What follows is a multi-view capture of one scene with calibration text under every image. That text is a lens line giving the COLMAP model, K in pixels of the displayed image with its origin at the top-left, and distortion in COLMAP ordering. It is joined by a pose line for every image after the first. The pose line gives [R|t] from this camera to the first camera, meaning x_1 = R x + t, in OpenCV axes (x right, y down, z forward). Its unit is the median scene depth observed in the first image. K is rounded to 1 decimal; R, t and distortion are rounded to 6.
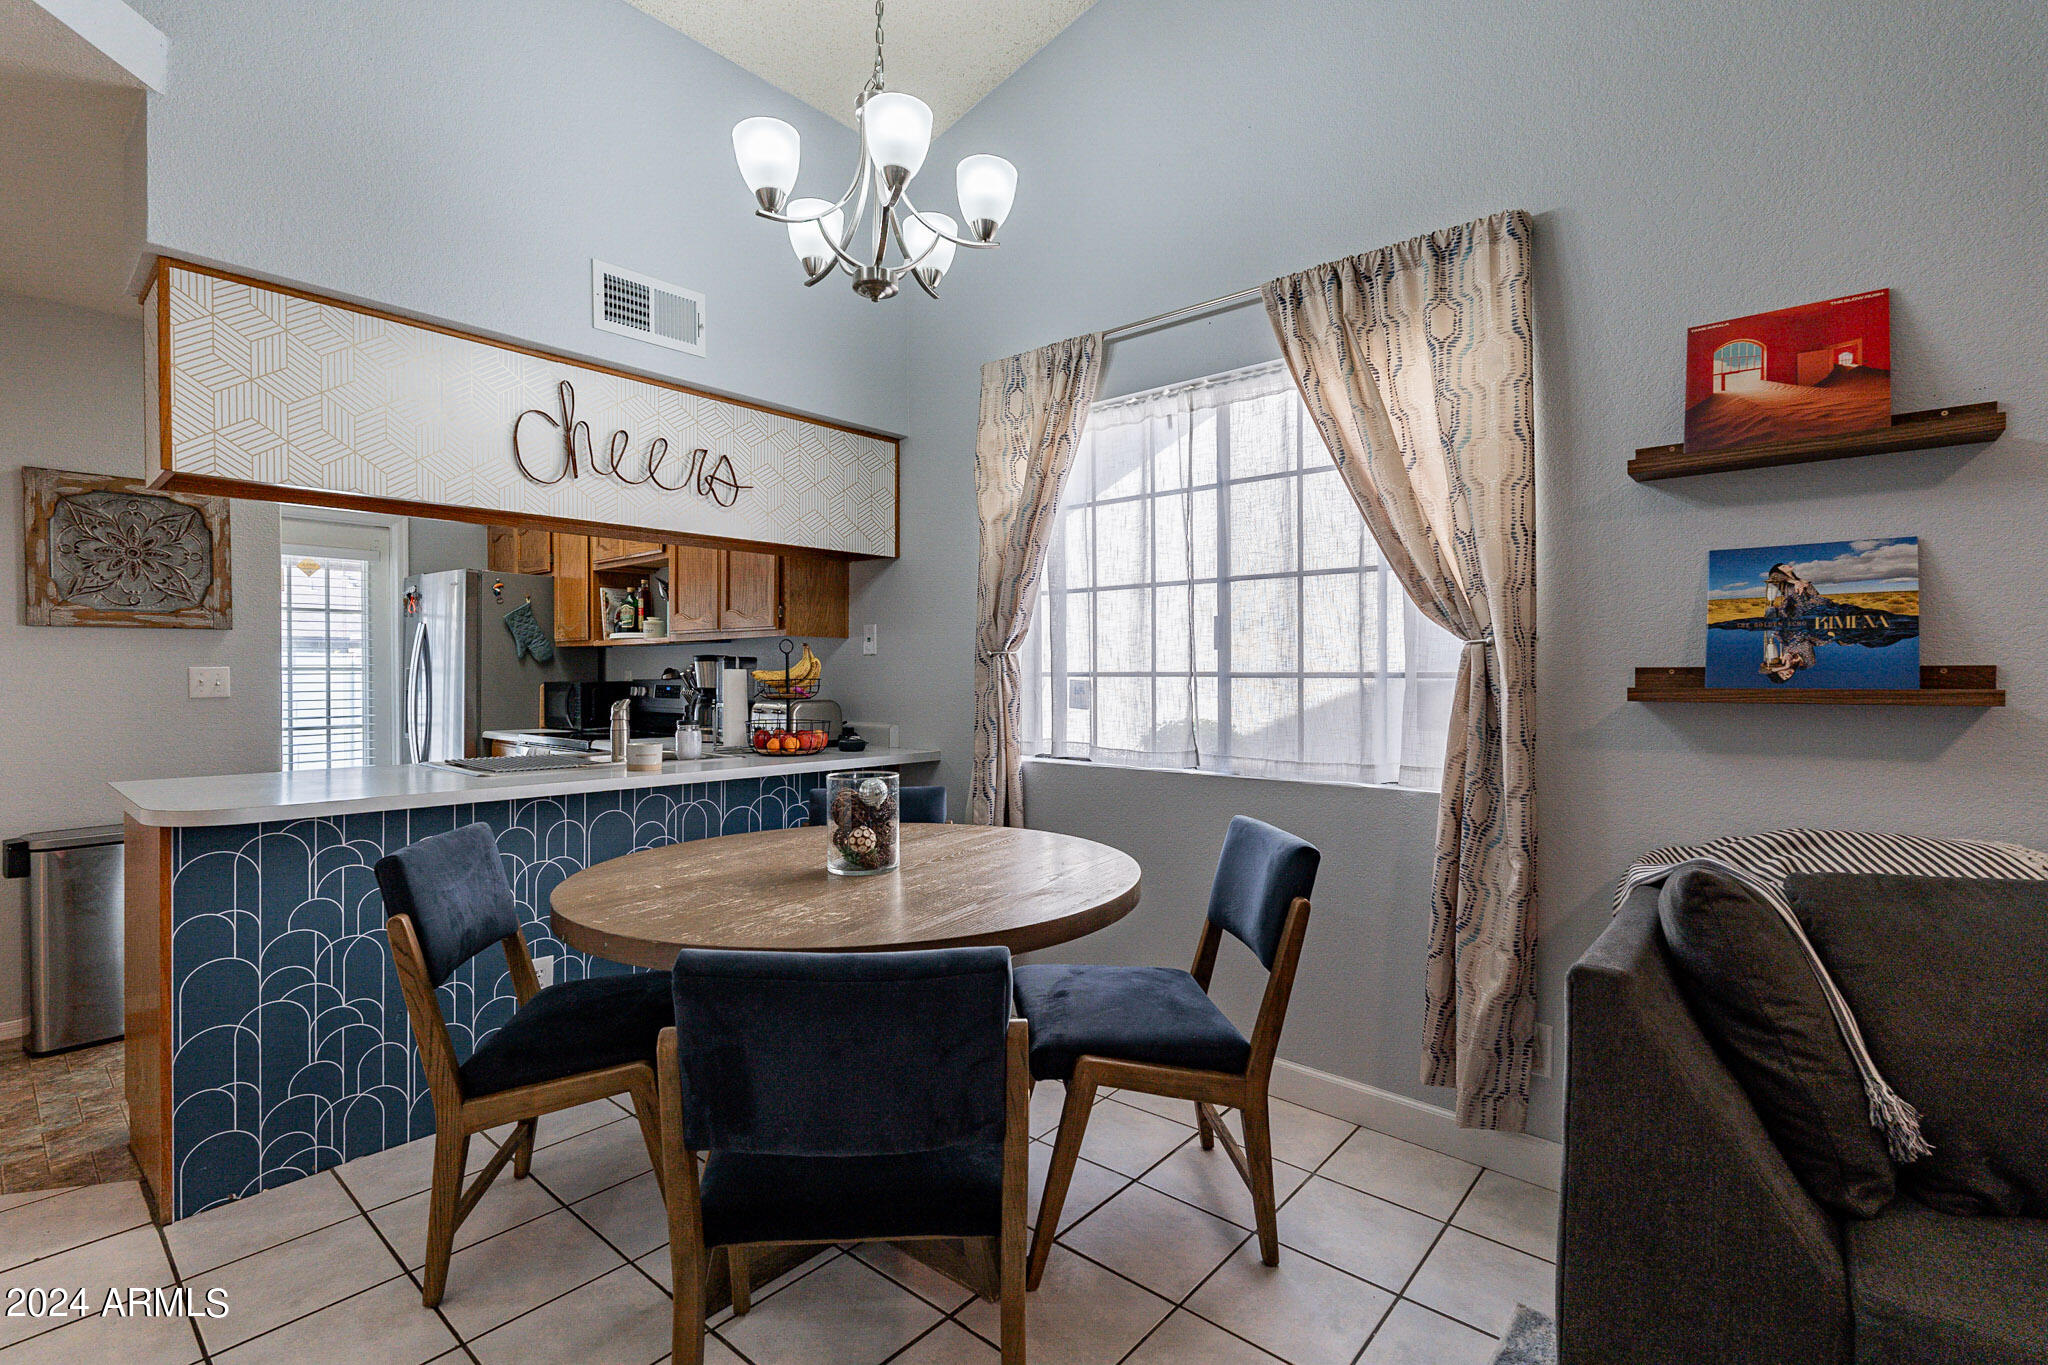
lens RADIAL K [[917.9, 0, 1024.0], [0, 917.9, 682.5], [0, 0, 1]] dist [-0.004399, -0.000150]
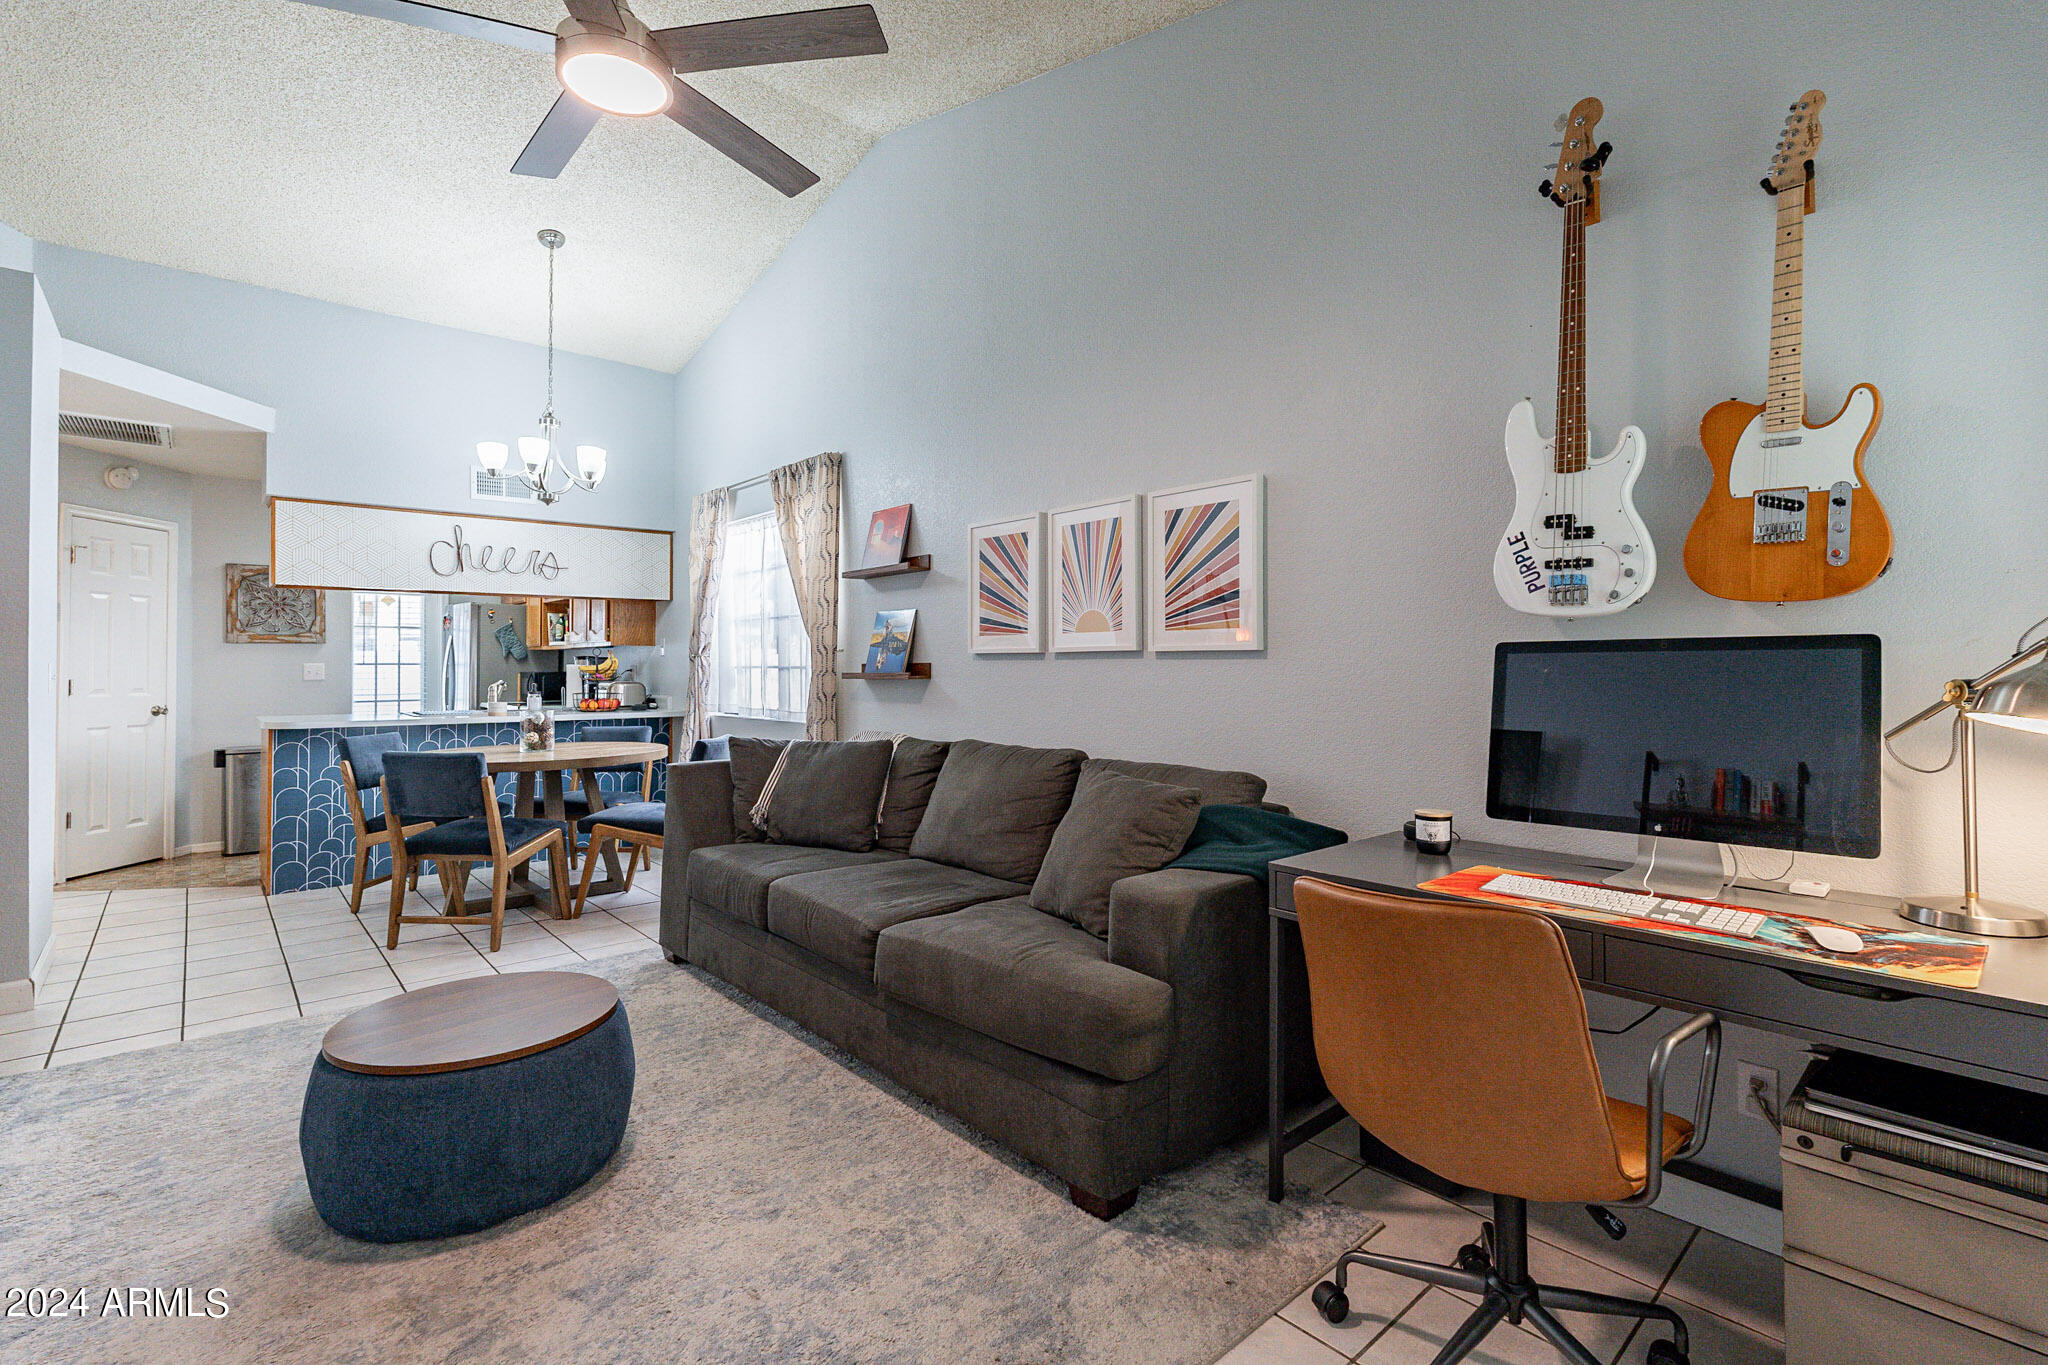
lens RADIAL K [[935.2, 0, 1025.0], [0, 935.2, 658.8], [0, 0, 1]] dist [0.000523, 0.000822]
pose [[0.990606, -0.002246, -0.136729, 1.220240], [-0.000248, 0.999834, -0.018222, 0.011508], [0.136747, 0.018085, 0.990441, -1.048502]]
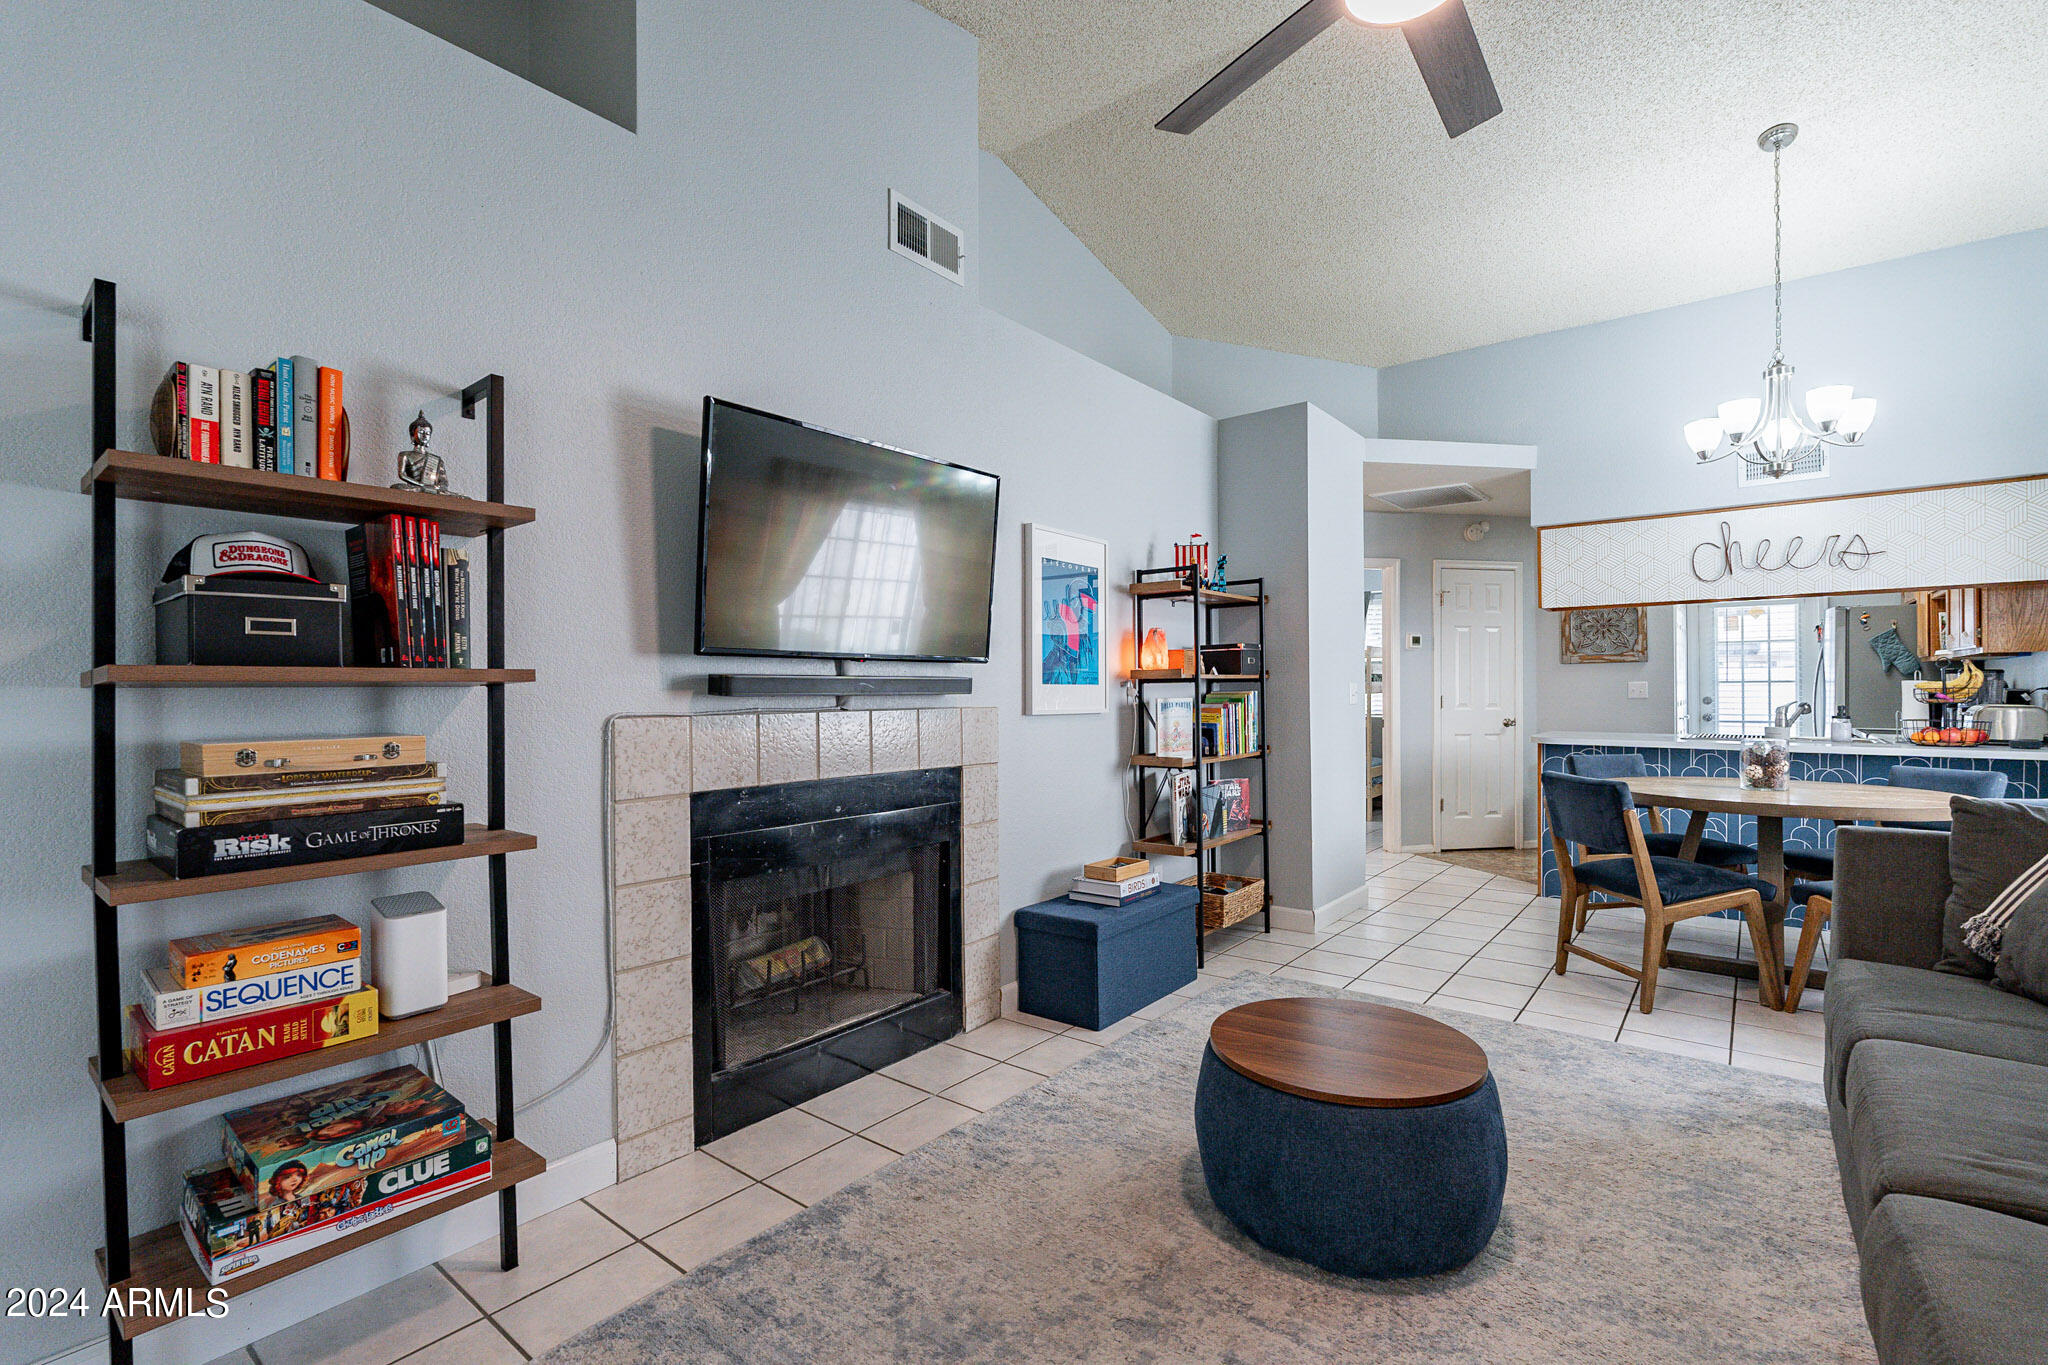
lens RADIAL K [[921.7, 0, 1031.7], [0, 921.7, 687.4], [0, 0, 1]] dist [-0.000885, 0.000419]
pose [[0.039922, -0.002596, -0.999199, 1.448895], [-0.005222, 0.999982, -0.002807, 0.009341], [0.999189, 0.005330, 0.039907, -0.495525]]
